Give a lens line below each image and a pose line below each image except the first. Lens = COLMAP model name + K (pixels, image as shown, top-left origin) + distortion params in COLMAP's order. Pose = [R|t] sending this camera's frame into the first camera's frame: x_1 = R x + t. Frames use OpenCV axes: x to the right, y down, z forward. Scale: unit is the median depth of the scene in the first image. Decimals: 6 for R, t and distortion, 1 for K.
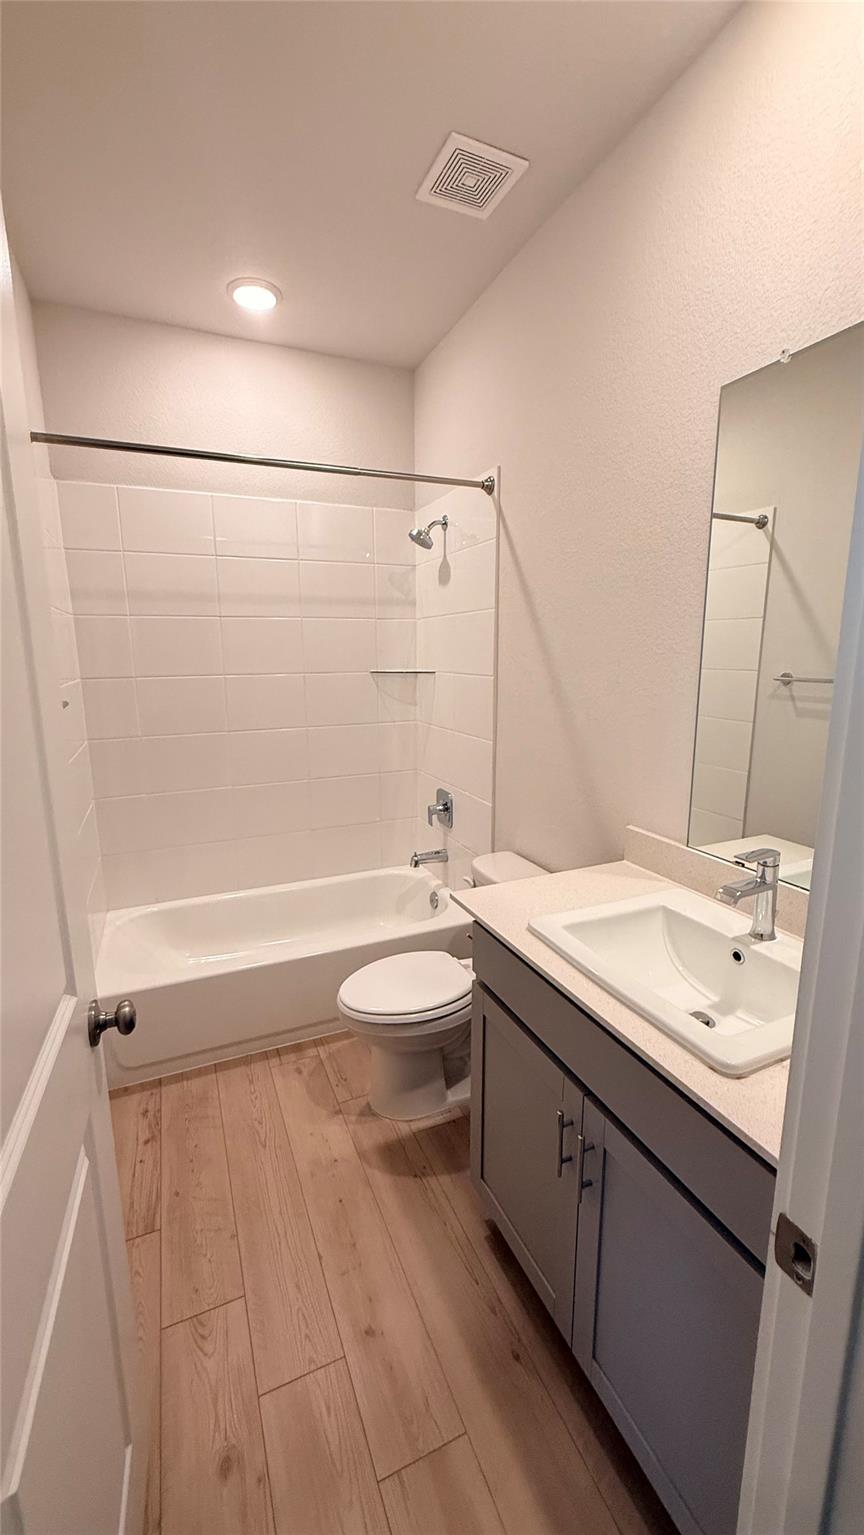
lens RADIAL K [[609.2, 0, 432.0], [0, 609.2, 767.5], [0, 0, 1]] dist [0.060122, 0.000021]
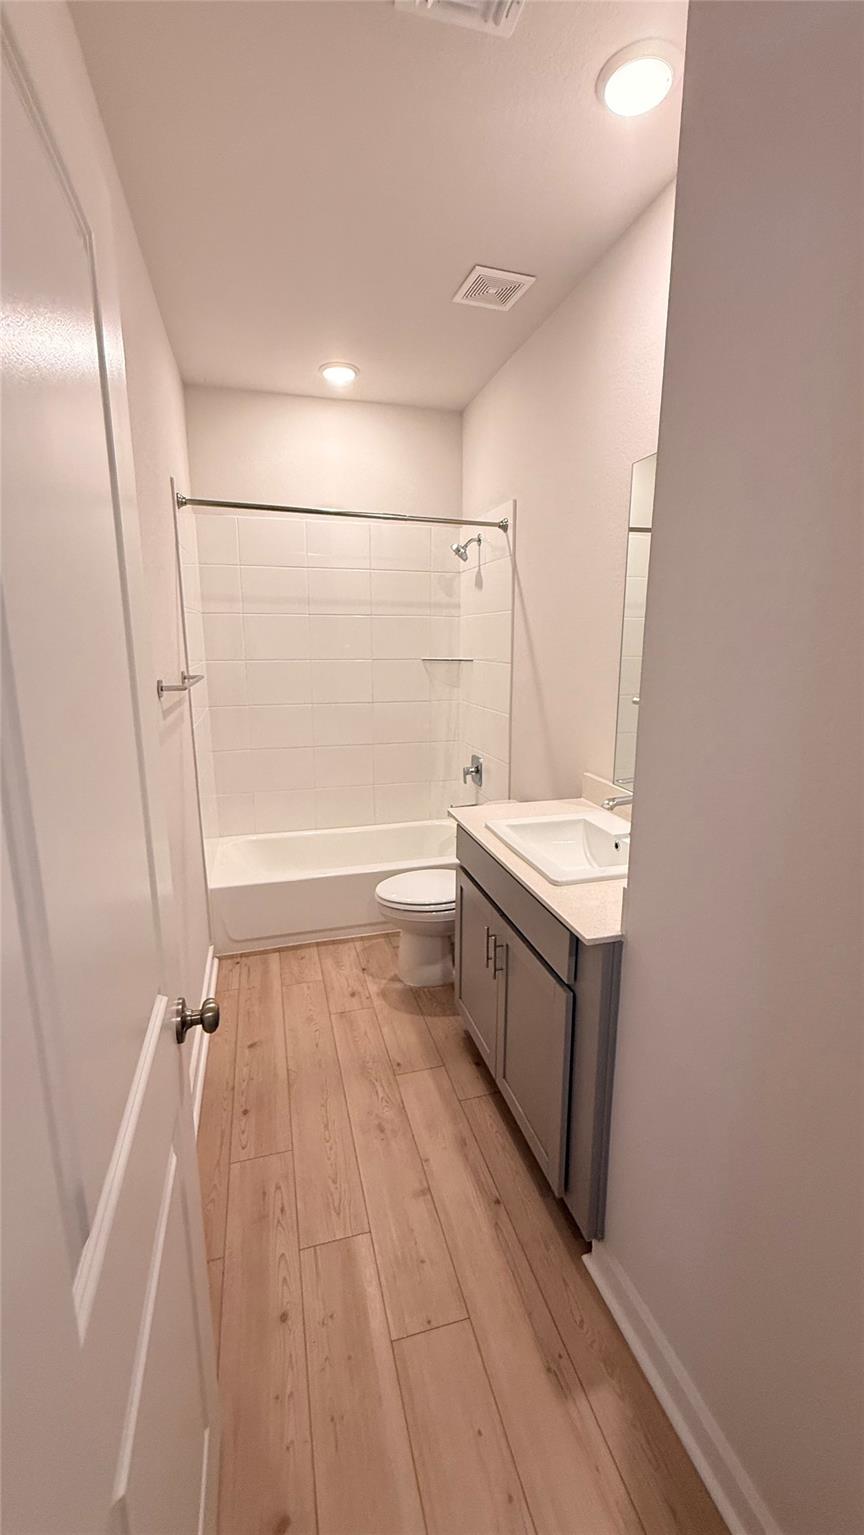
lens RADIAL K [[609.2, 0, 432.0], [0, 609.2, 767.5], [0, 0, 1]] dist [0.060122, 0.000021]
pose [[0.989195, 0.035130, -0.142334, 0.136861], [-0.032954, 0.999302, 0.017615, 0.054313], [0.142854, -0.012735, 0.989662, -0.296882]]
